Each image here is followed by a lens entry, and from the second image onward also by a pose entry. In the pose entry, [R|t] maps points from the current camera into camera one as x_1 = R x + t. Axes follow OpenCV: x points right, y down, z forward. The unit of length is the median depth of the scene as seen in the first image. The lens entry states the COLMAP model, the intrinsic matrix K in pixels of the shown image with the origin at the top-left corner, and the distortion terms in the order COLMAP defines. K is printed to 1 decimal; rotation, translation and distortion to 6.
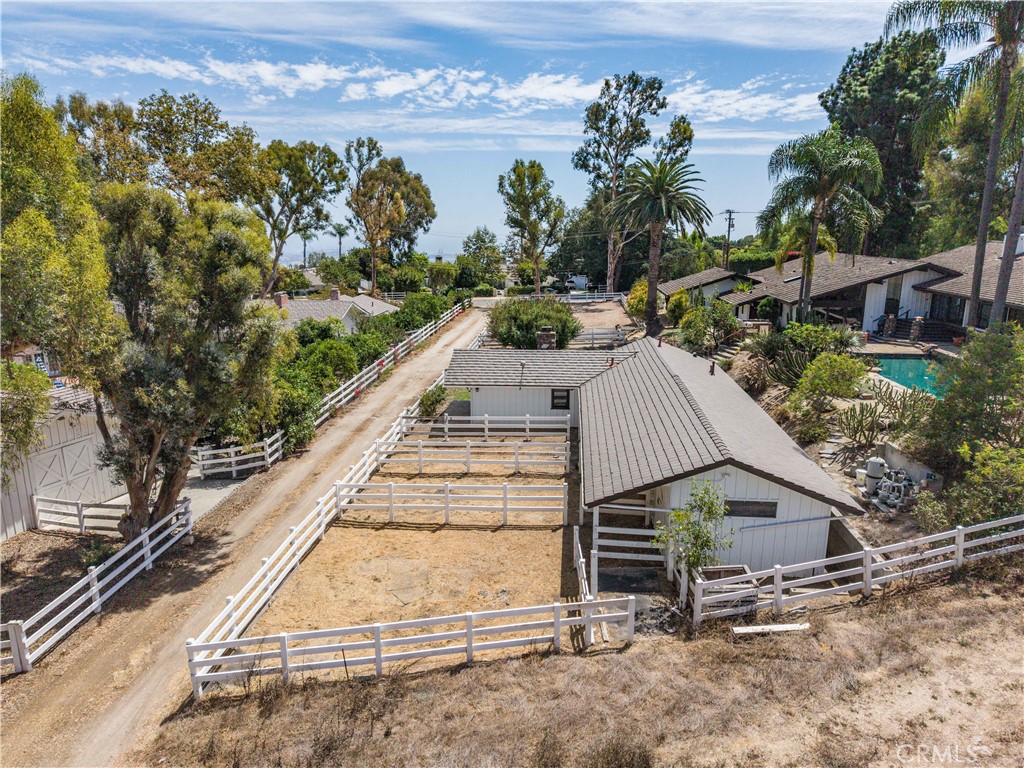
lens RADIAL K [[686.4, 0, 512.0], [0, 686.4, 384.0], [0, 0, 1]] dist [0.016472, -0.008445]
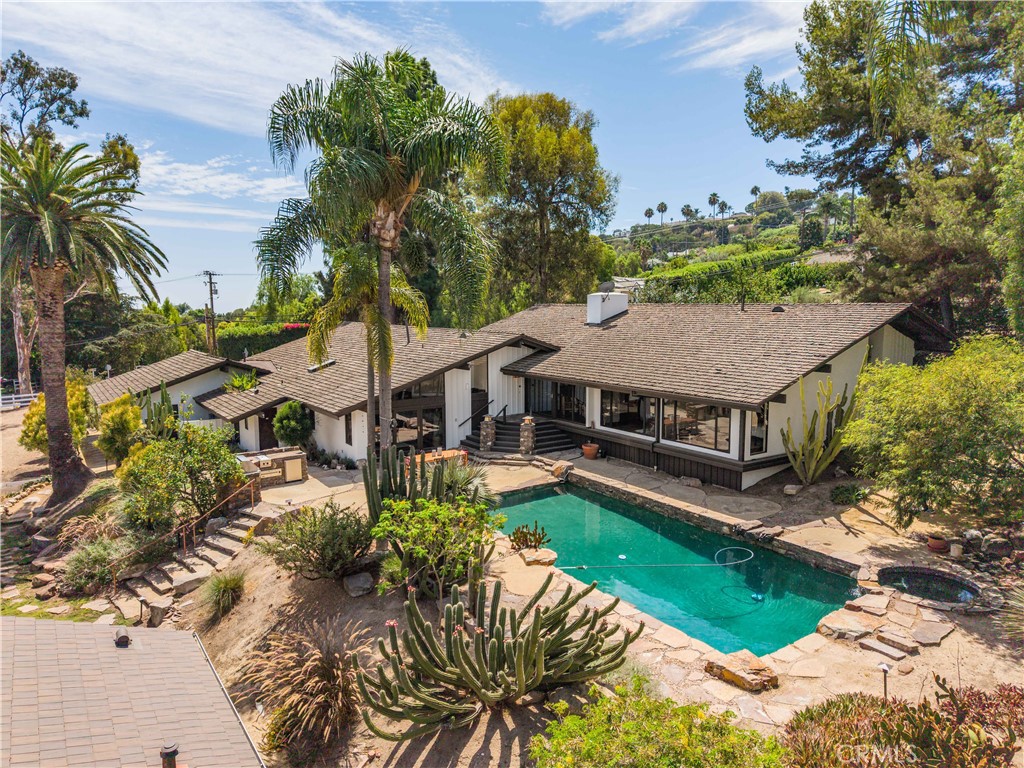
lens RADIAL K [[686.4, 0, 512.0], [0, 686.4, 384.0], [0, 0, 1]] dist [0.016472, -0.008445]
pose [[0.763696, -0.079742, 0.640632, 0.115103], [0.146399, 0.987881, -0.051556, -0.064684], [-0.628757, 0.133161, 0.766115, 0.343246]]
